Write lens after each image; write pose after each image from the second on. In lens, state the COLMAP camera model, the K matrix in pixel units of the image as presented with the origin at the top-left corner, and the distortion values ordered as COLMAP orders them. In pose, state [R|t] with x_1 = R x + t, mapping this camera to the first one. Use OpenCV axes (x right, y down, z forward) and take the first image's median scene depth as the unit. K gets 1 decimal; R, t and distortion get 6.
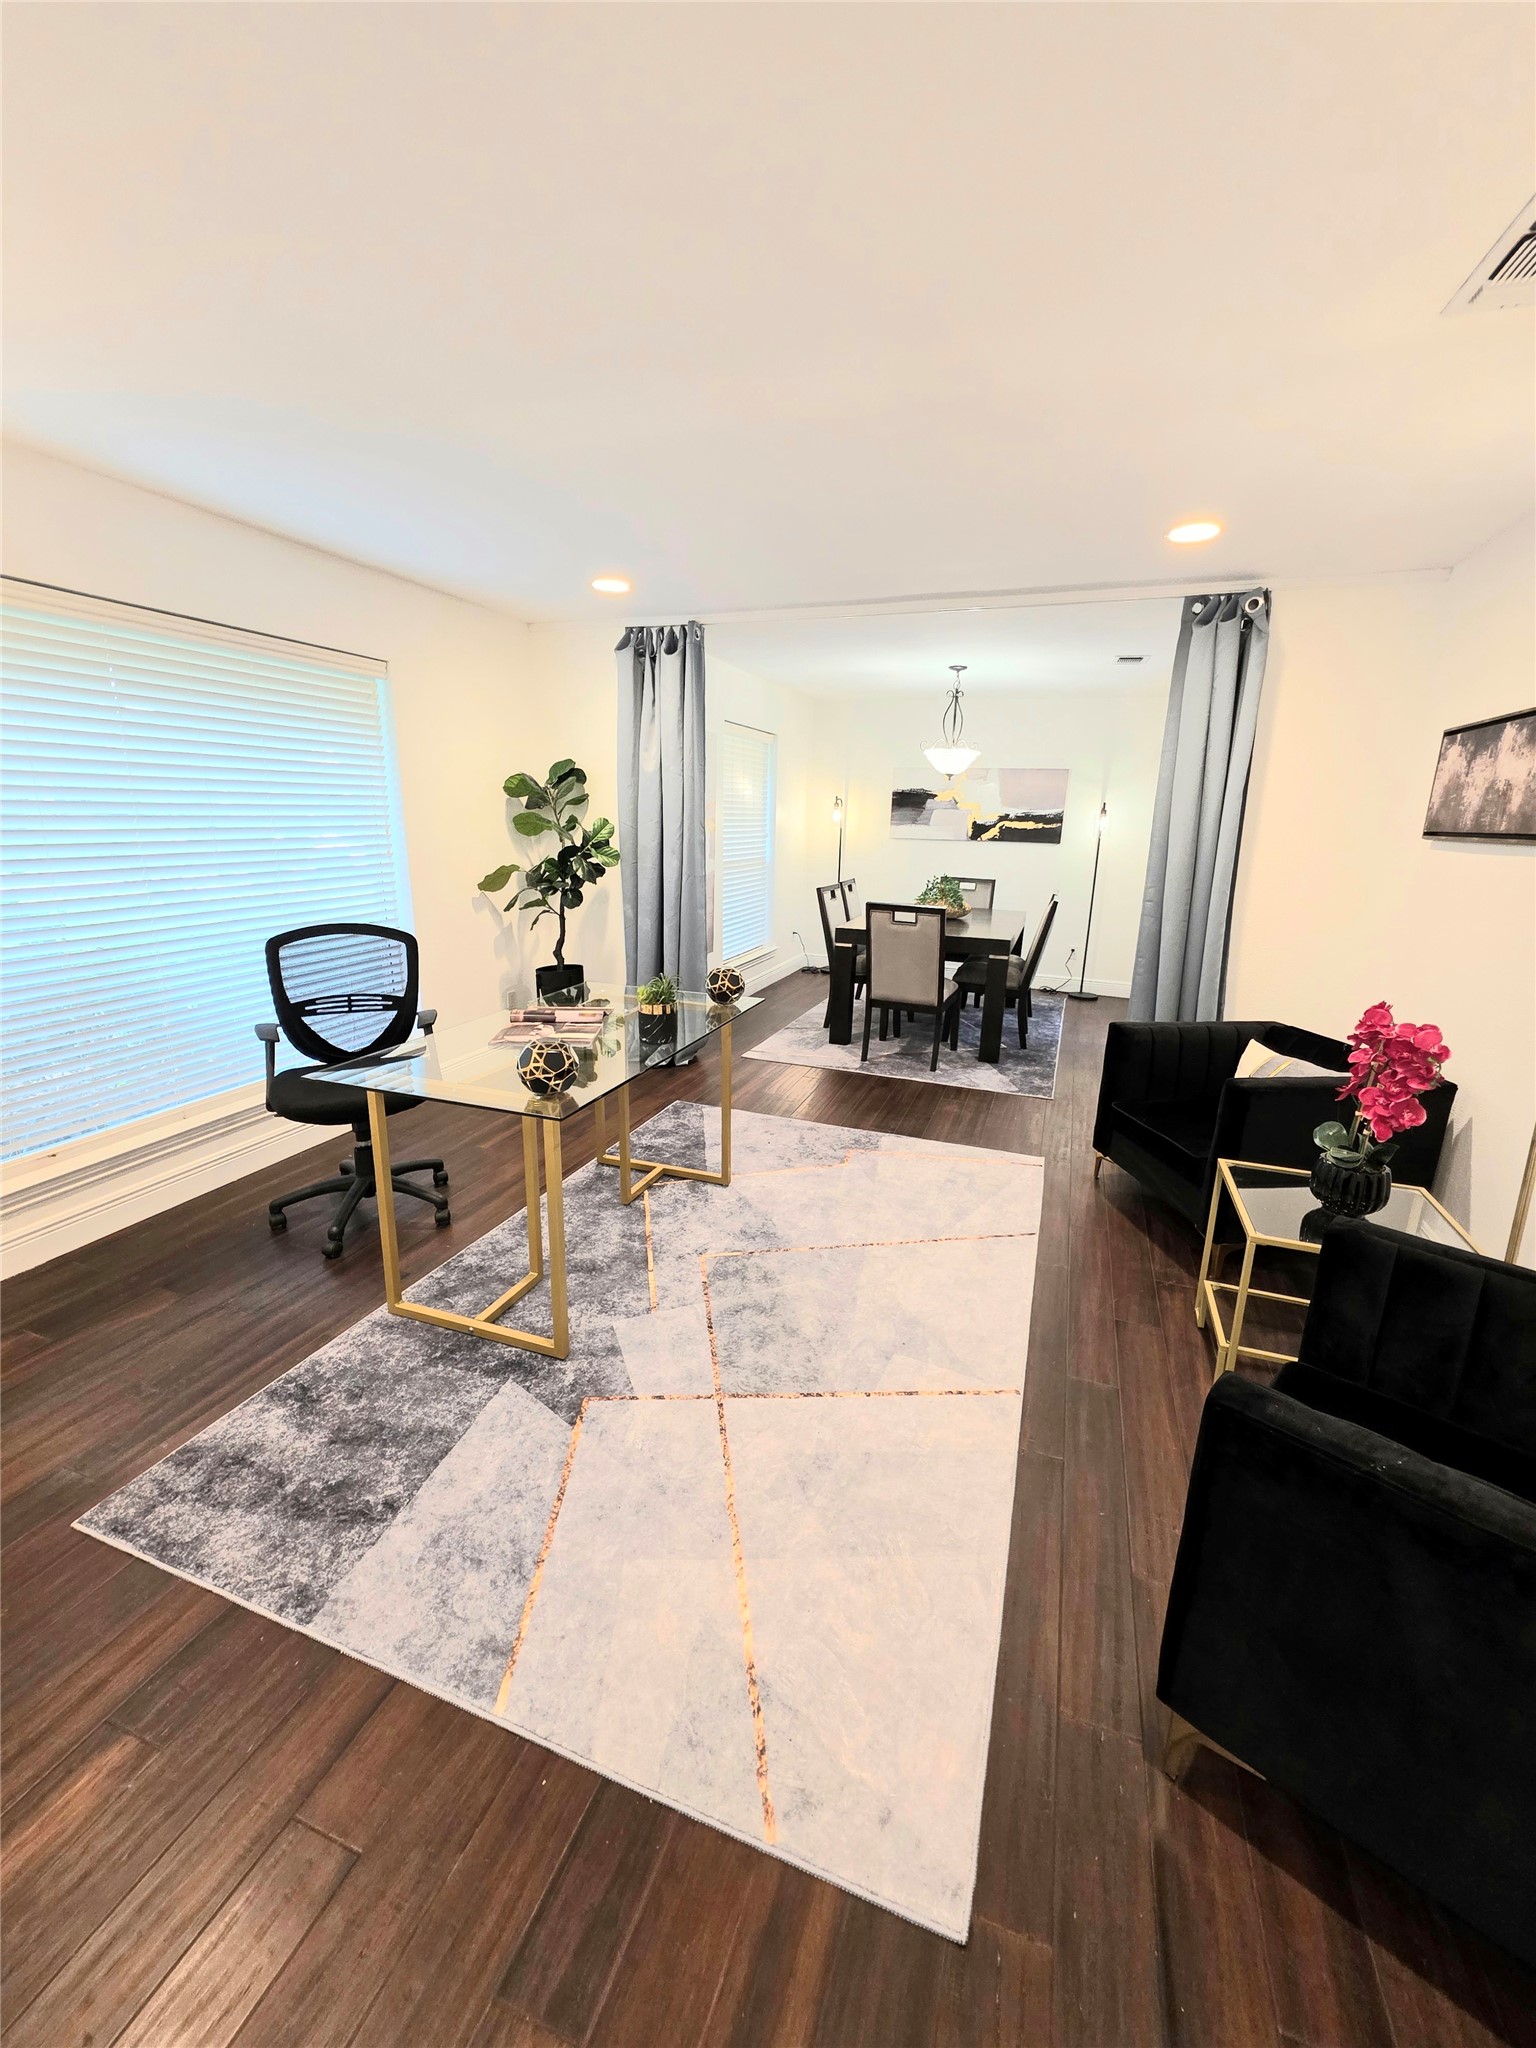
lens RADIAL K [[817.1, 0, 768.0], [0, 817.1, 1024.0], [0, 0, 1]] dist [0.003268, -0.000608]
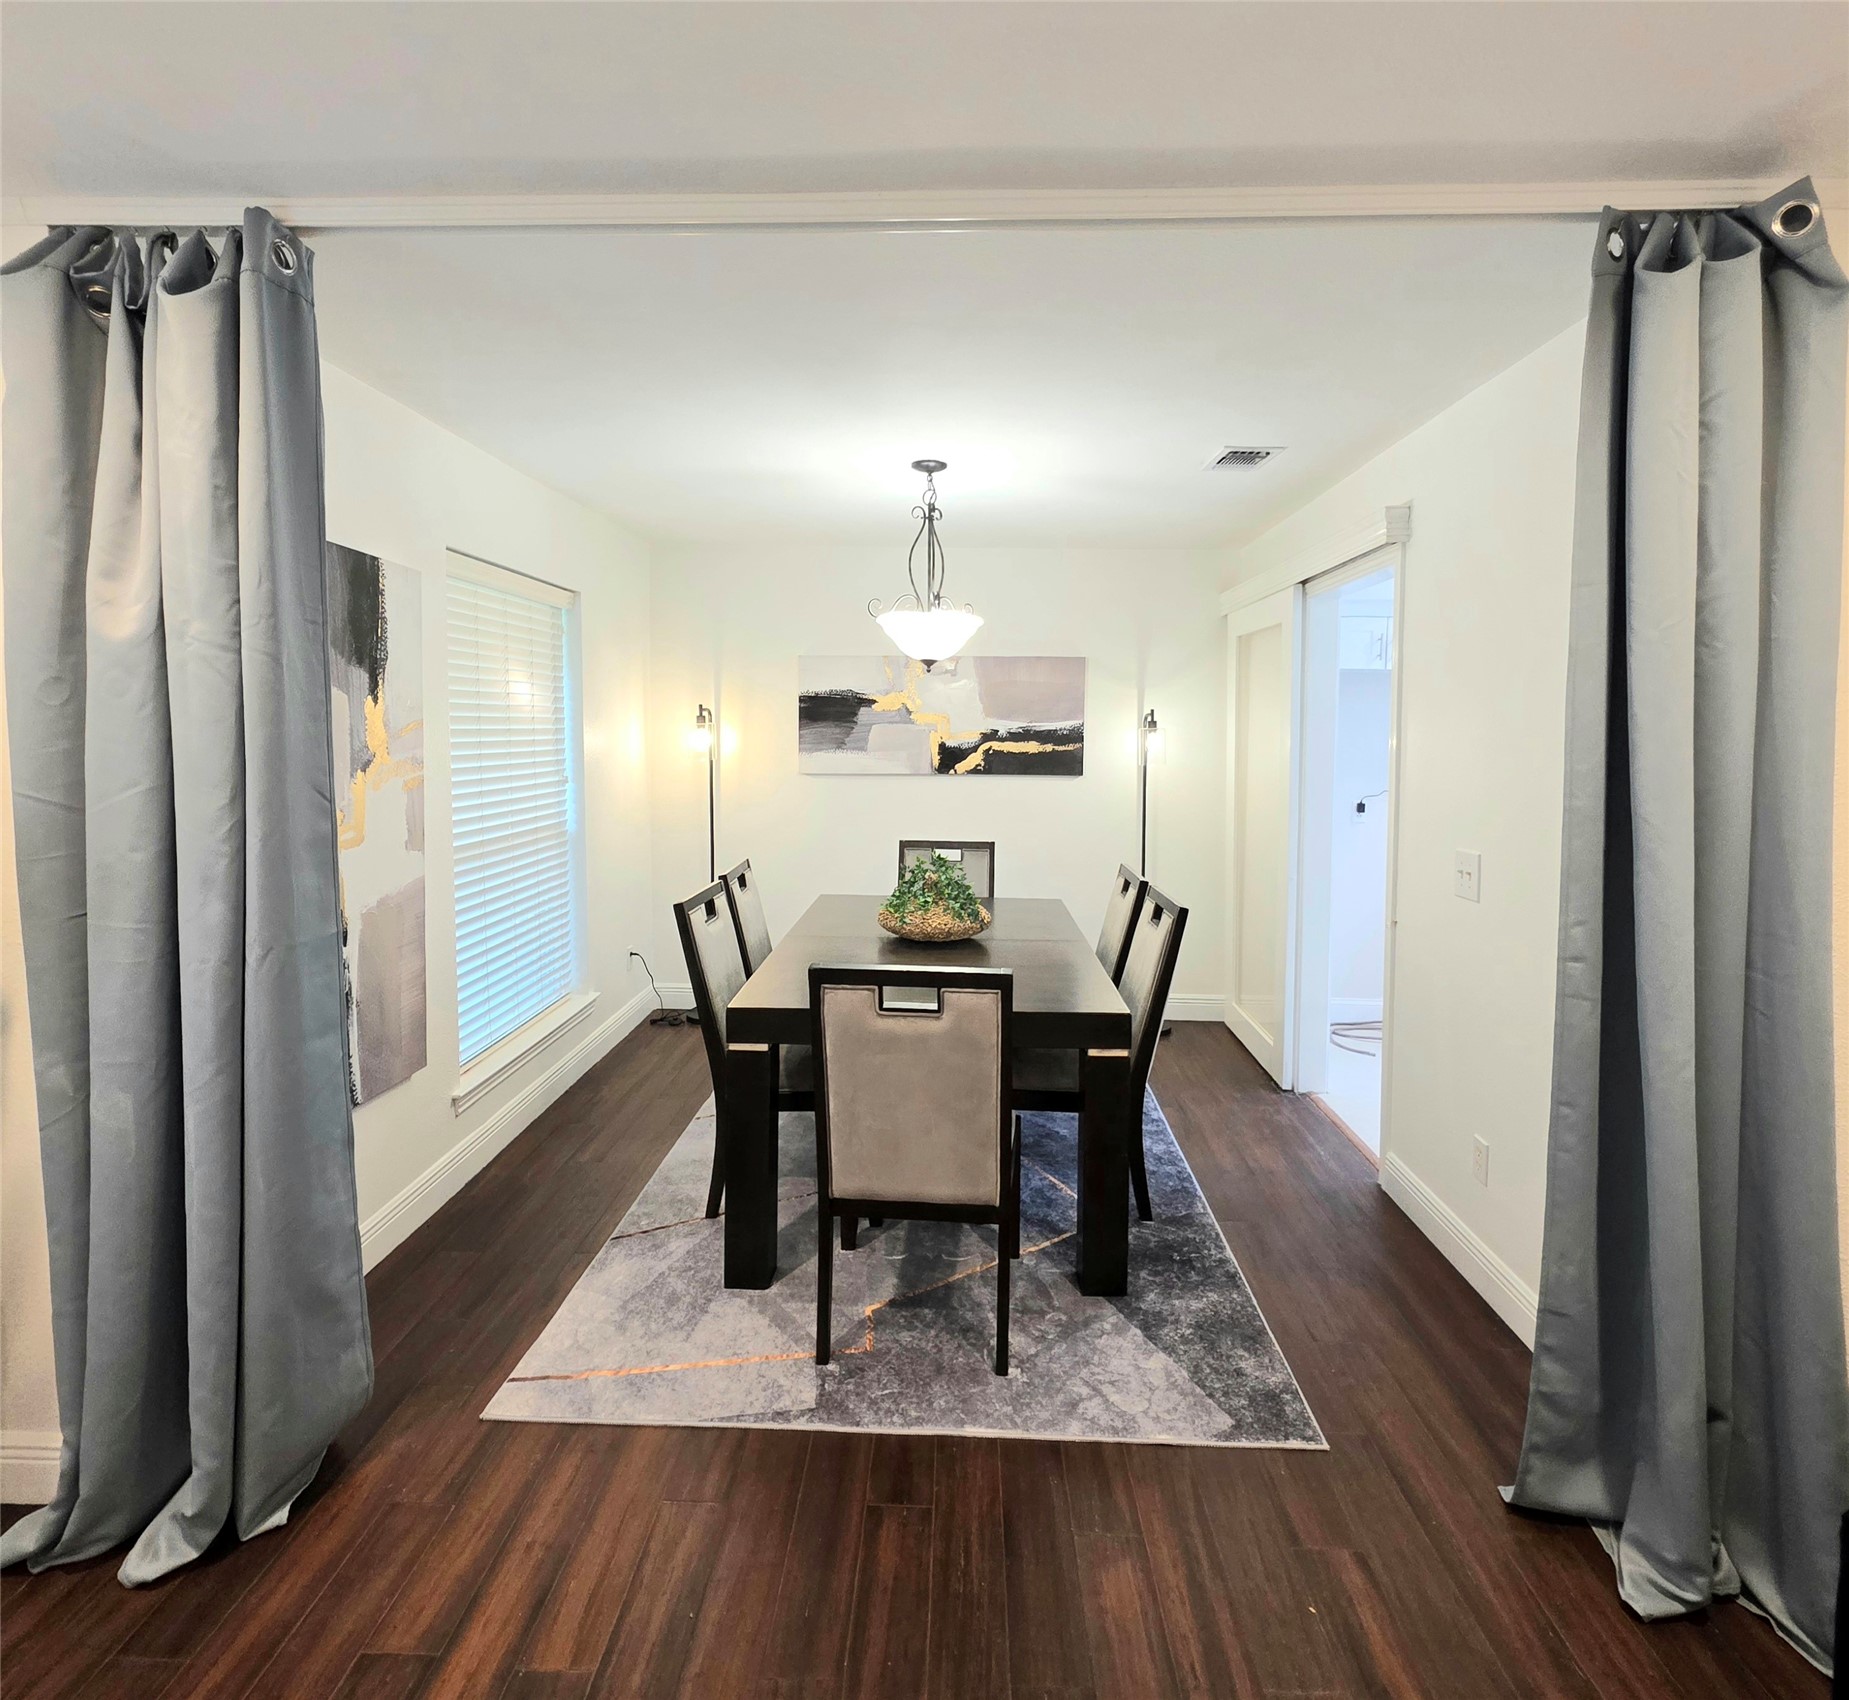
lens RADIAL K [[980.9, 0, 925.8], [0, 980.9, 779.2], [0, 0, 1]] dist [-0.002840, -0.000392]
pose [[0.949390, -0.037082, 0.311903, 0.026321], [0.096789, 0.979224, -0.178193, -0.127462], [-0.298816, 0.199363, 0.933254, 0.456613]]
